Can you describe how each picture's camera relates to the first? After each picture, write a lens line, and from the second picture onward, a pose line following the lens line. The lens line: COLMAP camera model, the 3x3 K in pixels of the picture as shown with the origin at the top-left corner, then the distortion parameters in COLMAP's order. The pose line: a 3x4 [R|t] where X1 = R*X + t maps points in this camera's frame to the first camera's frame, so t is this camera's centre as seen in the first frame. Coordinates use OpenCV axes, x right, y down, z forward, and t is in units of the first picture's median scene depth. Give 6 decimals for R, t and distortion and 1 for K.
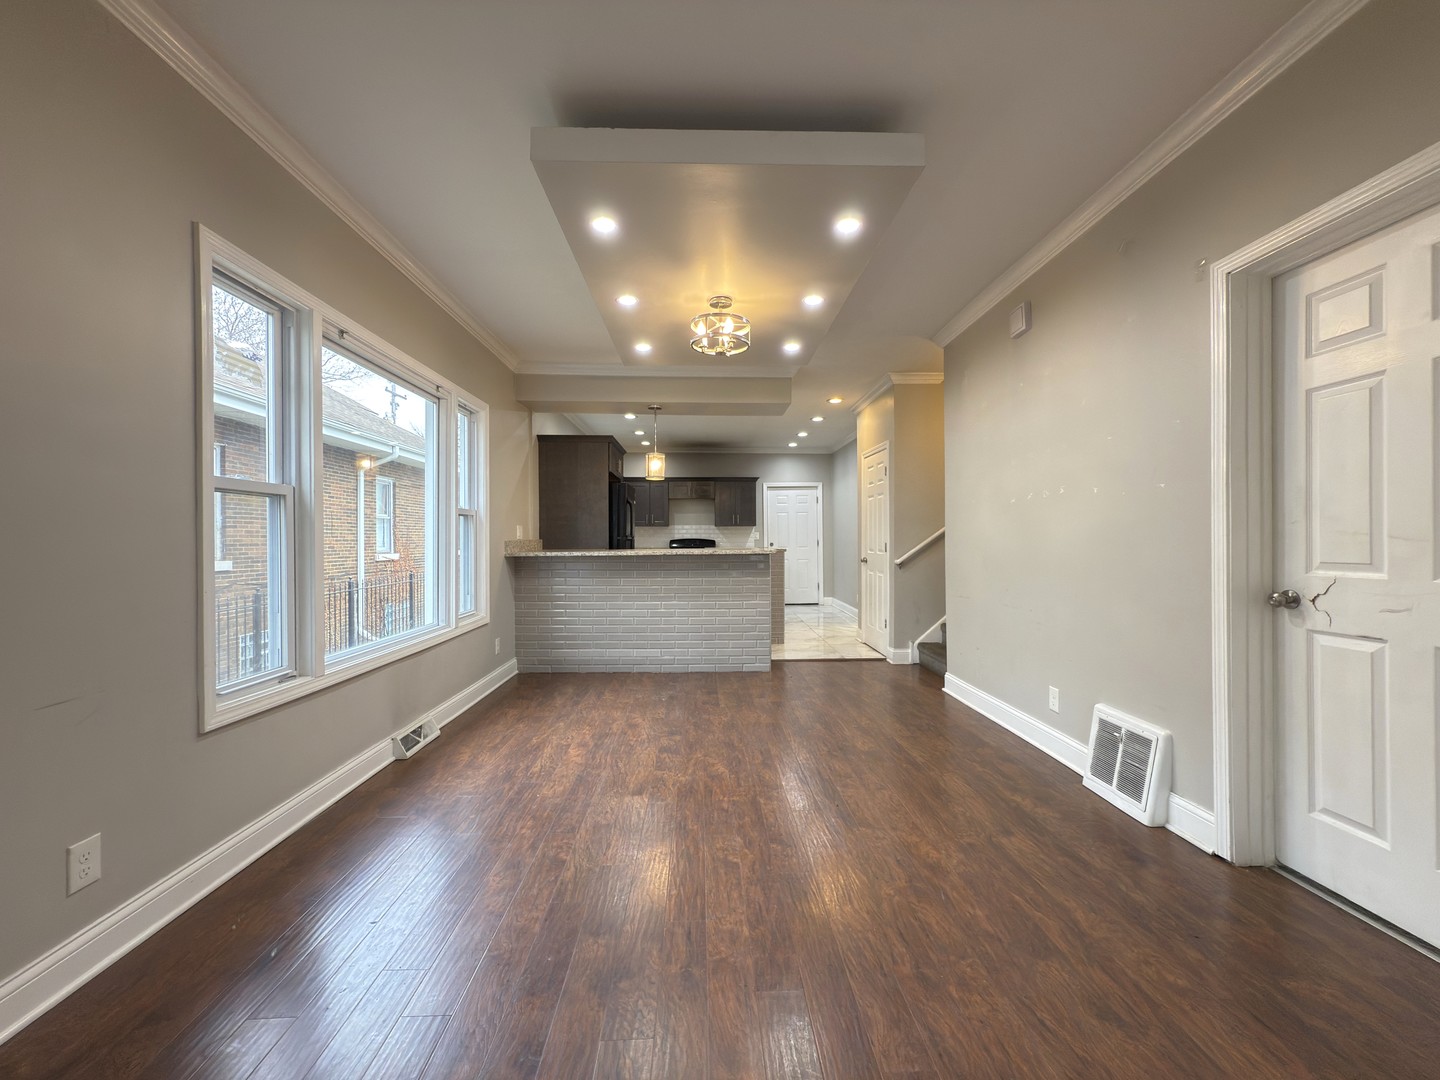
lens RADIAL K [[570.4, 0, 720.0], [0, 570.4, 540.0], [0, 0, 1]] dist [0.000522, 0.000166]
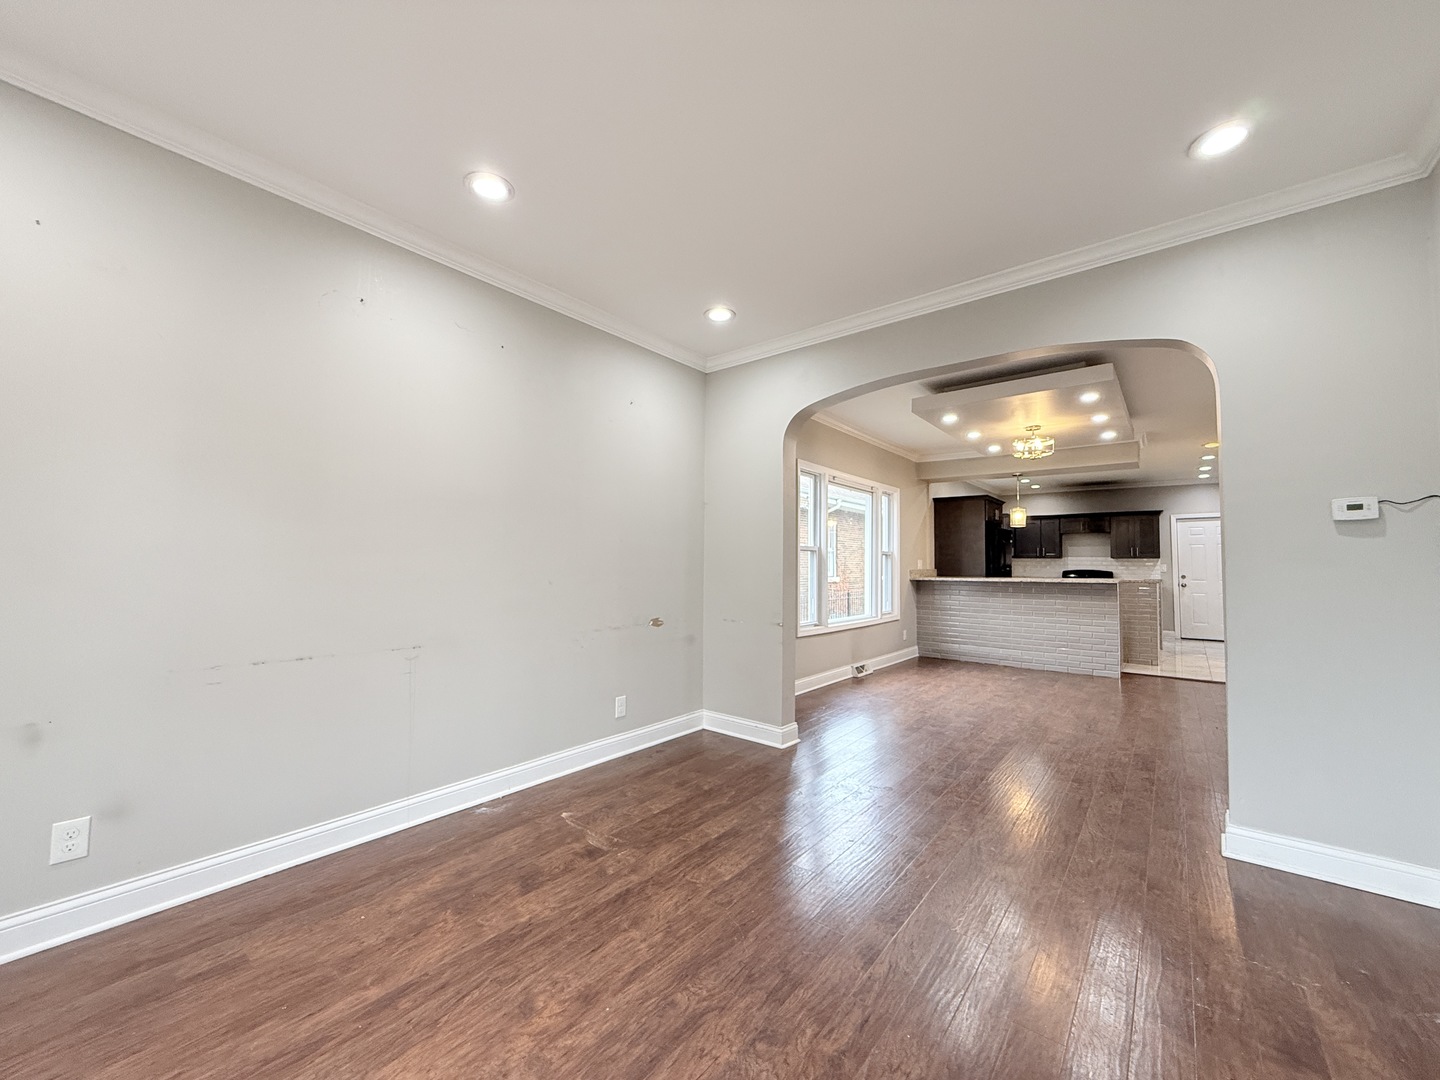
lens RADIAL K [[570.4, 0, 720.0], [0, 570.4, 540.0], [0, 0, 1]] dist [0.000522, 0.000166]
pose [[0.761597, -0.017653, -0.647810, 0.225266], [-0.013187, 0.999000, -0.042727, -0.006138], [0.647916, 0.041083, 0.760603, -0.499022]]
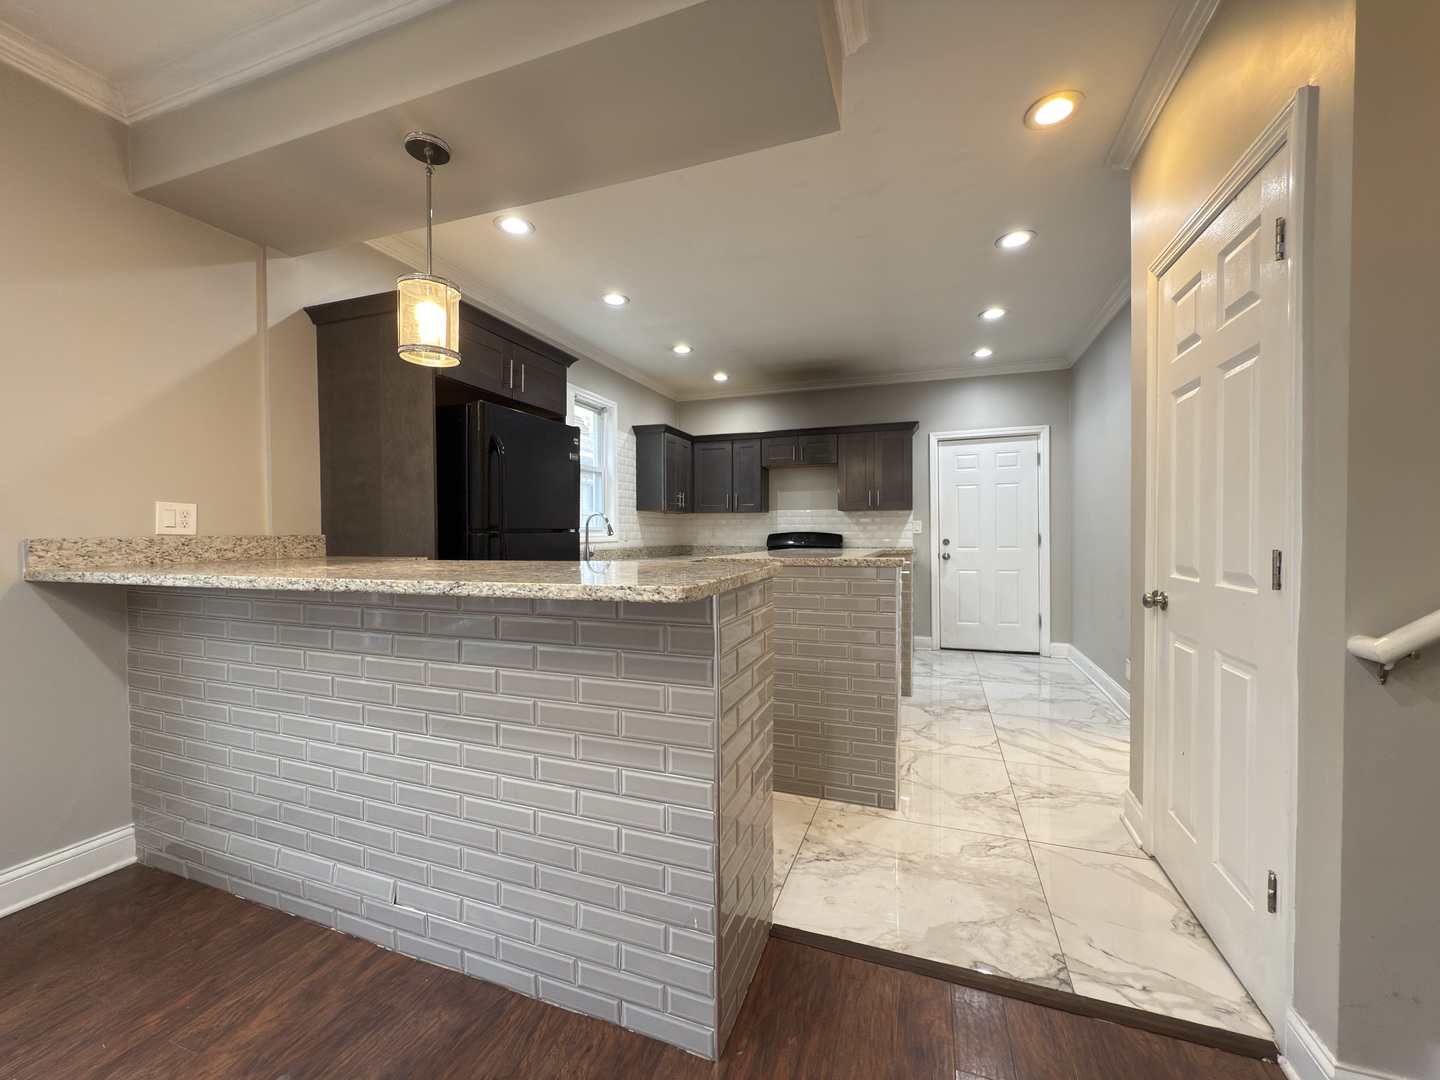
lens RADIAL K [[570.4, 0, 720.0], [0, 570.4, 540.0], [0, 0, 1]] dist [0.000522, 0.000166]
pose [[0.927815, 0.005140, -0.373006, 0.174928], [-0.000221, 0.999912, 0.013230, -0.002917], [0.373041, -0.012192, 0.927735, 0.734976]]
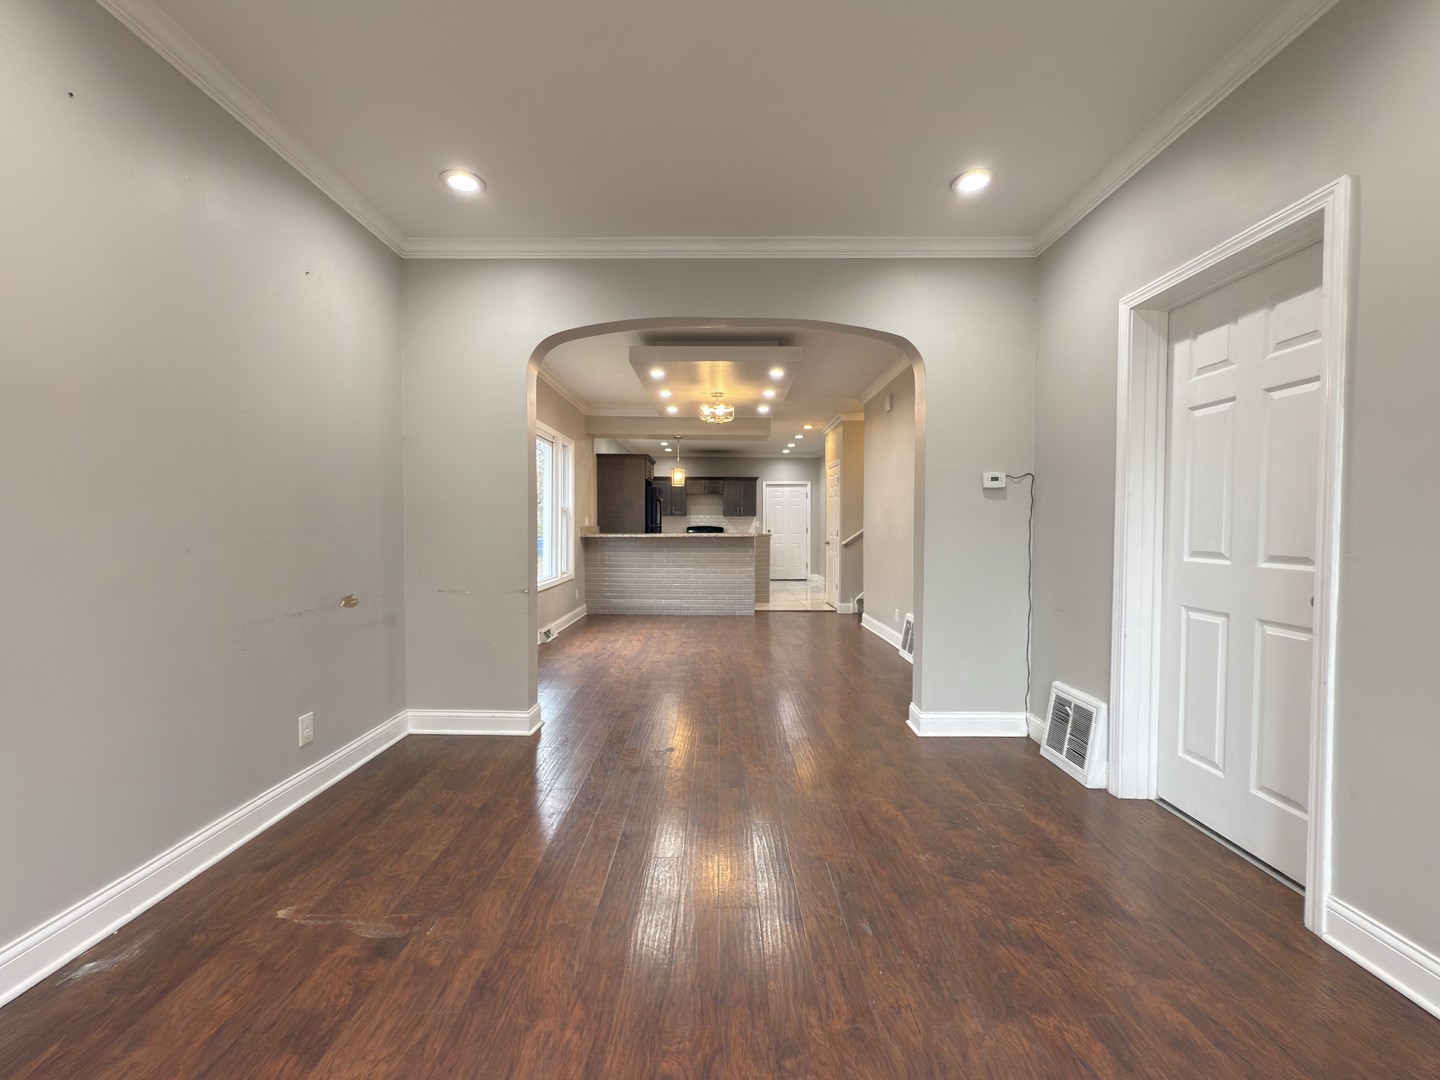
lens RADIAL K [[587.2, 0, 720.0], [0, 587.2, 540.0], [0, 0, 1]] dist [-0.000433, 0.000192]
pose [[0.999525, 0.008792, -0.029551, 0.040671], [-0.008133, 0.999717, 0.022355, -0.001120], [0.029739, -0.022104, 0.999313, -0.510415]]
